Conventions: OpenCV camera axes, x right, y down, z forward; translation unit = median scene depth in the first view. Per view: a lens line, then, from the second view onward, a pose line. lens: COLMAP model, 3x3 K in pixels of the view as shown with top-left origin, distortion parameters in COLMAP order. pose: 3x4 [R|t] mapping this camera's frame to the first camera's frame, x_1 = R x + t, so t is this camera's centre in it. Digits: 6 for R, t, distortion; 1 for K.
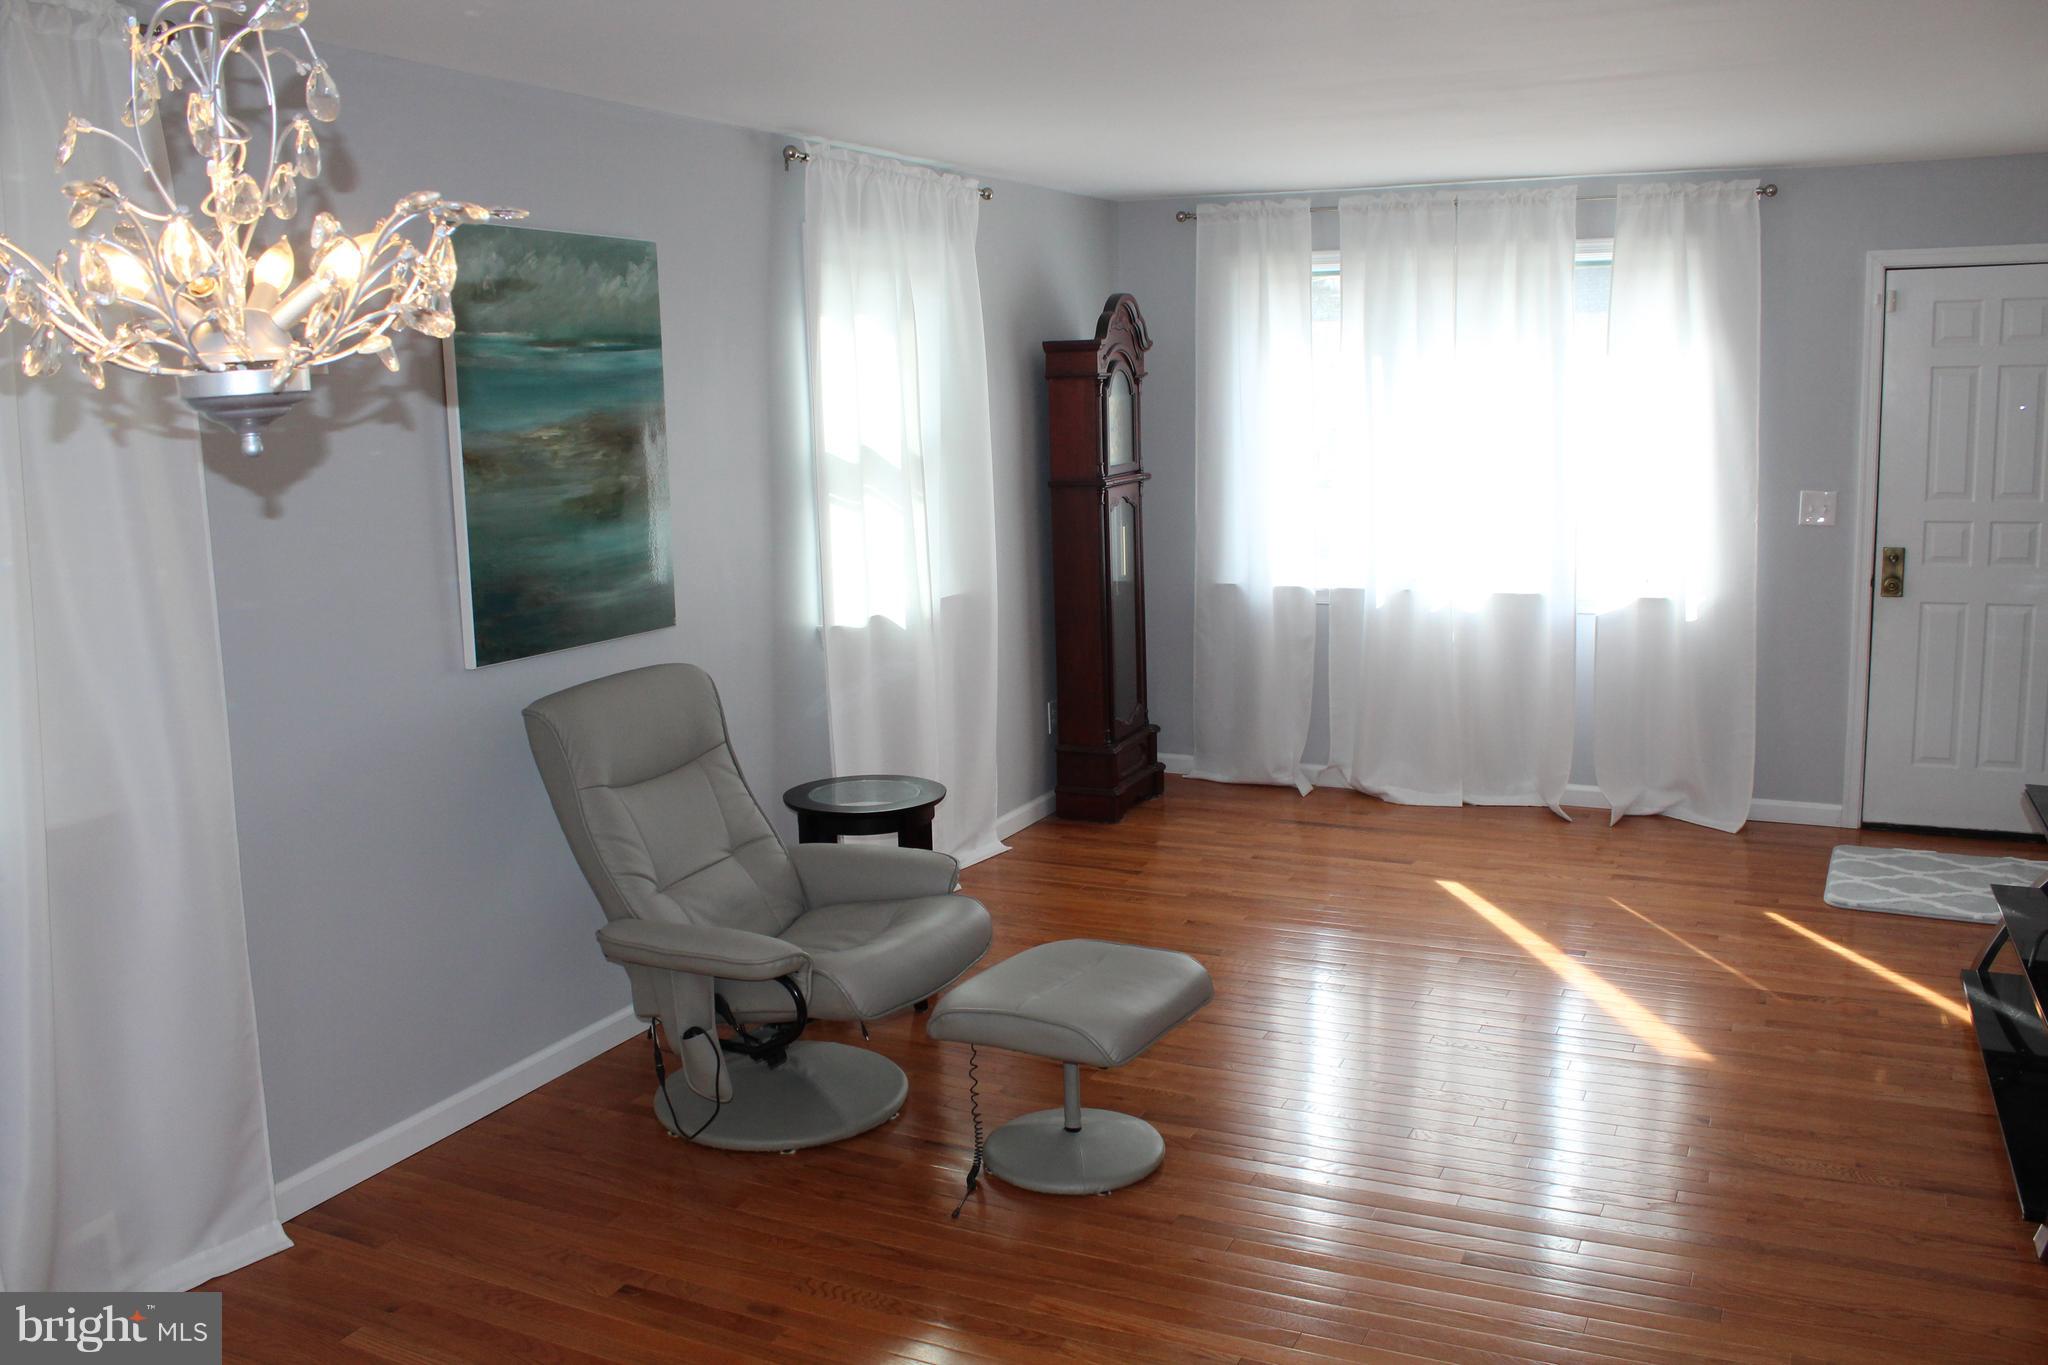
lens RADIAL K [[1700.0, 0, 1024.0], [0, 1700.0, 682.5], [0, 0, 1]] dist [-0.169180, 0.138553]
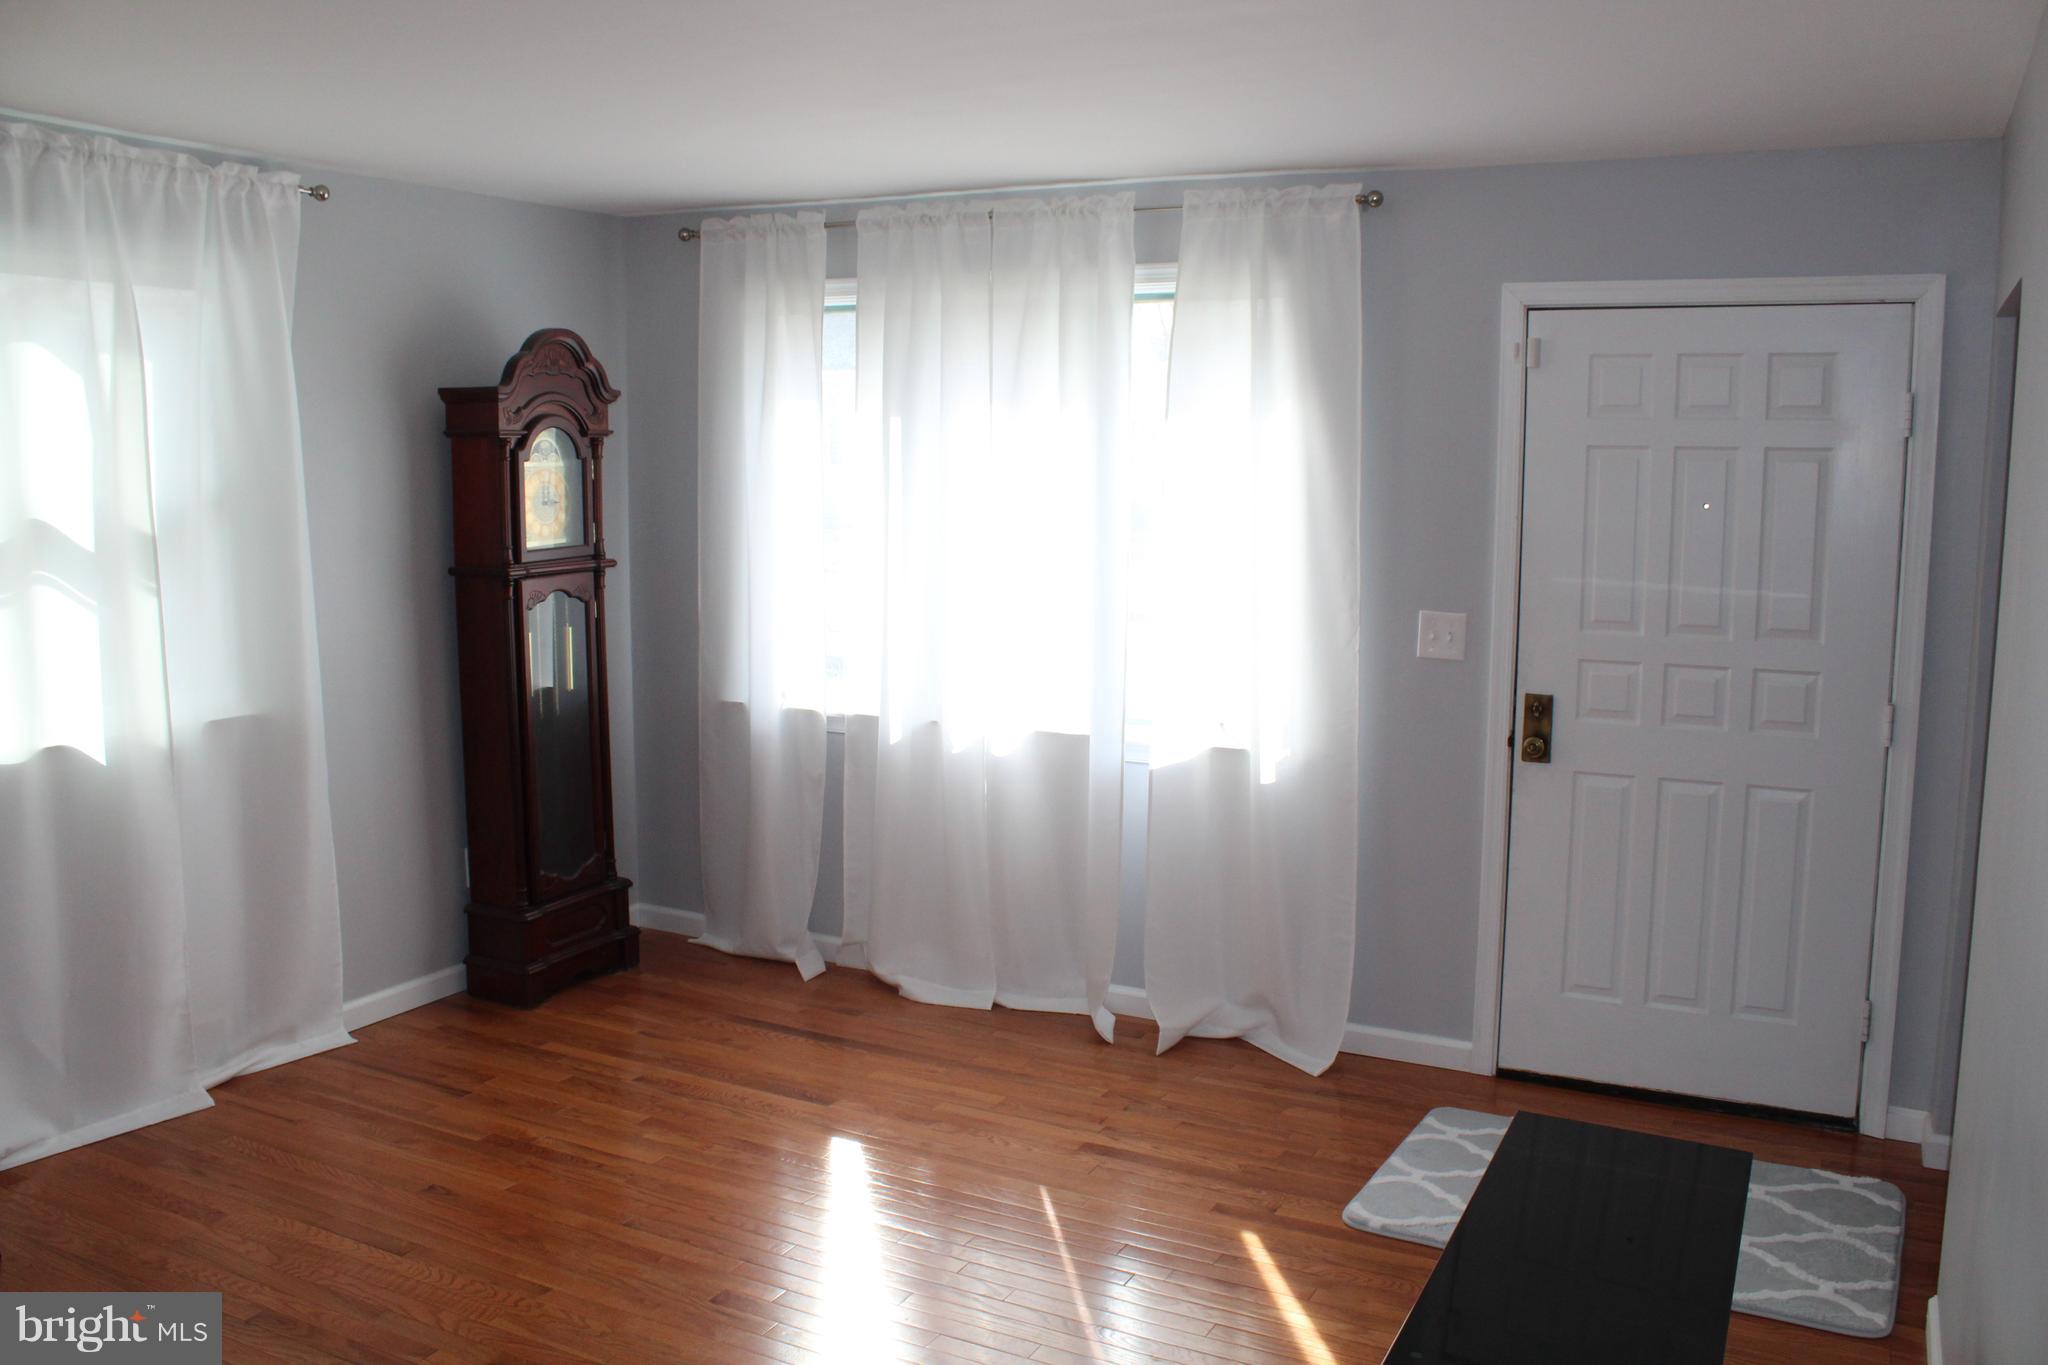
lens RADIAL K [[1700.0, 0, 1024.0], [0, 1700.0, 682.5], [0, 0, 1]] dist [-0.169180, 0.138553]
pose [[0.999183, 0.037299, -0.015565, 0.315442], [-0.037842, 0.998627, -0.036216, -0.052094], [0.014193, 0.036775, 0.999223, 0.259650]]
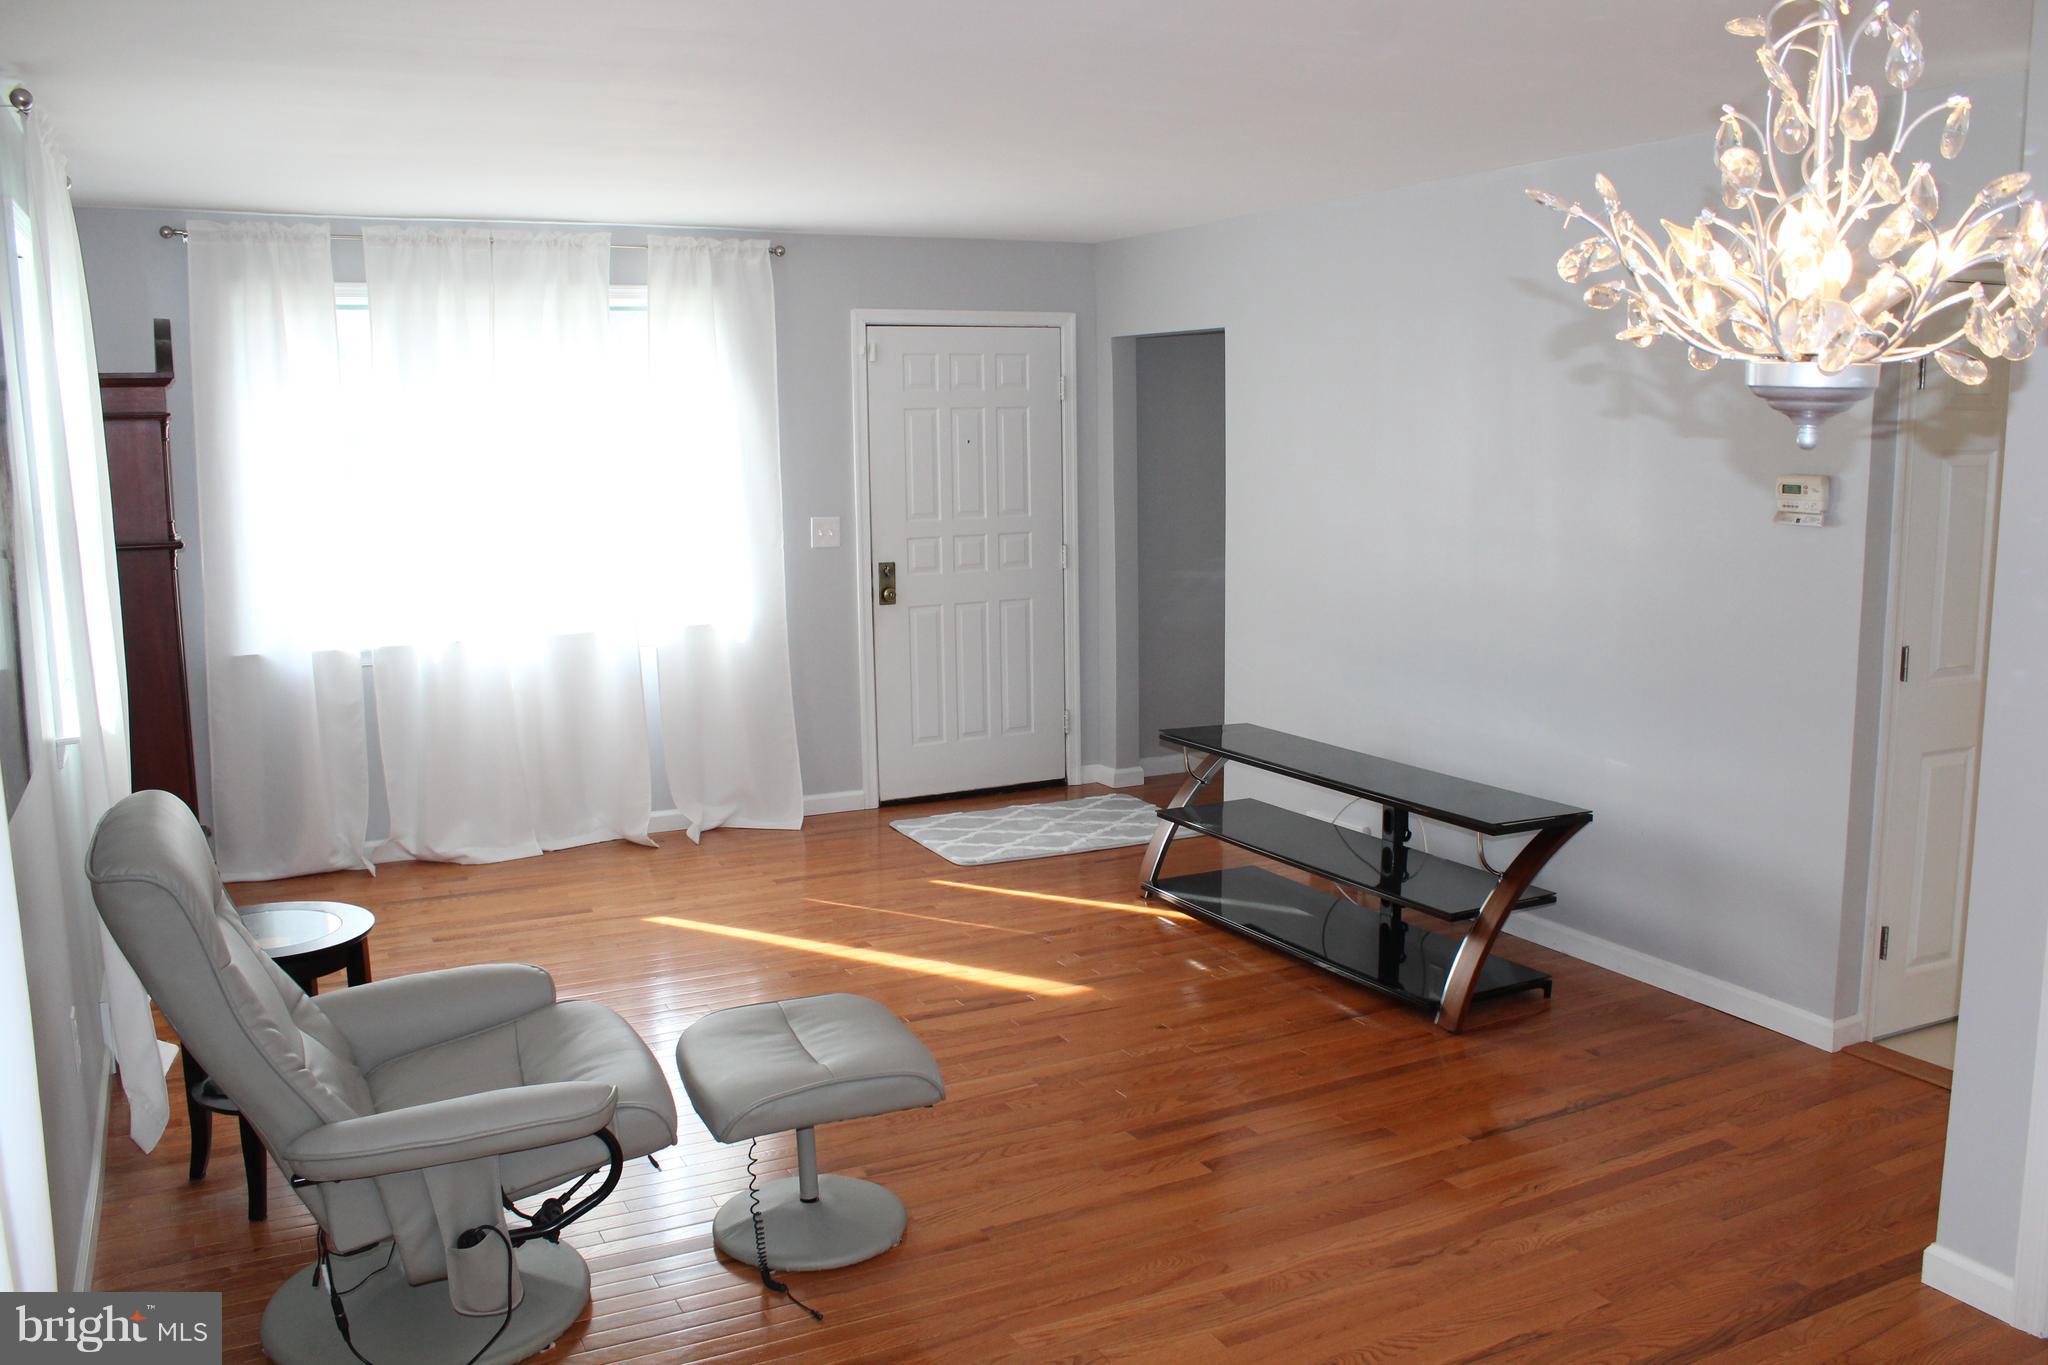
lens RADIAL K [[1700.0, 0, 1024.0], [0, 1700.0, 682.5], [0, 0, 1]] dist [-0.169180, 0.138553]
pose [[0.601266, -0.101883, 0.792527, -0.375919], [0.127887, 0.991322, 0.030415, -0.021794], [-0.788748, 0.083066, 0.609078, 0.191975]]
